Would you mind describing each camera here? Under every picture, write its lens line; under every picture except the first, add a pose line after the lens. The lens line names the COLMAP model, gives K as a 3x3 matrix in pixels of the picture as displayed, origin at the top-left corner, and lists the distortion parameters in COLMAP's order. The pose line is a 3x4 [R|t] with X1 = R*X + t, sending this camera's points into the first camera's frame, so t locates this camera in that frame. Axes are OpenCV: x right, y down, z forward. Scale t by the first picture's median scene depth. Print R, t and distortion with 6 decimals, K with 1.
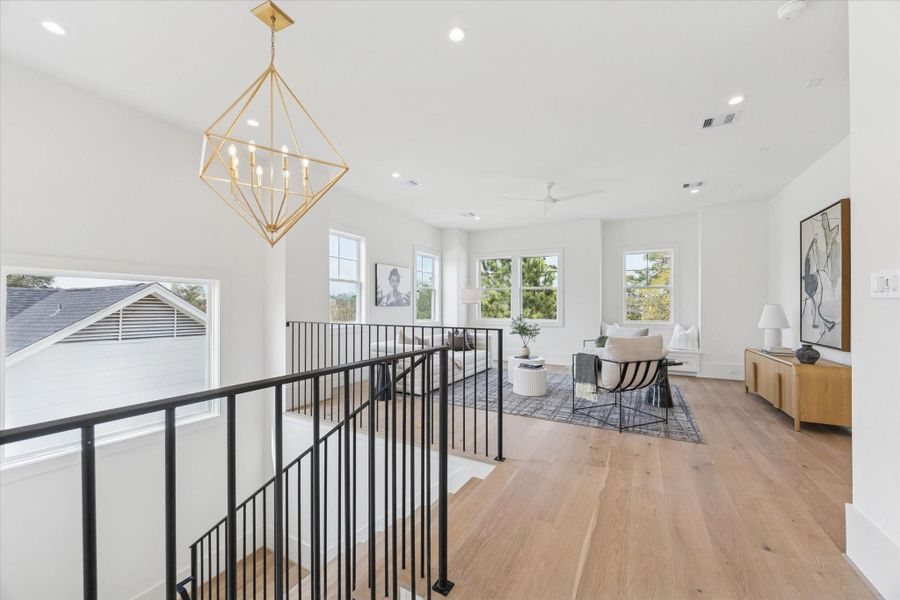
lens RADIAL K [[347.5, 0, 452.4], [0, 347.5, 307.5], [0, 0, 1]] dist [-0.000497, -0.000105]
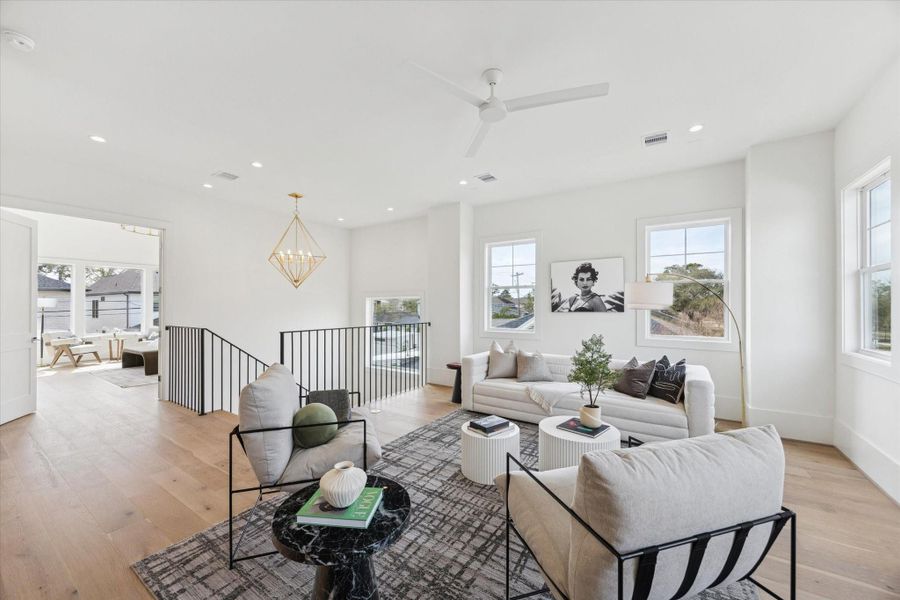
lens RADIAL K [[347.5, 0, 452.4], [0, 347.5, 307.5], [0, 0, 1]] dist [-0.000497, -0.000105]
pose [[-0.083739, 0.000948, -0.996487, 0.634752], [-0.001954, 0.999997, 0.001116, -0.016144], [0.996486, 0.002041, -0.083737, 0.796211]]
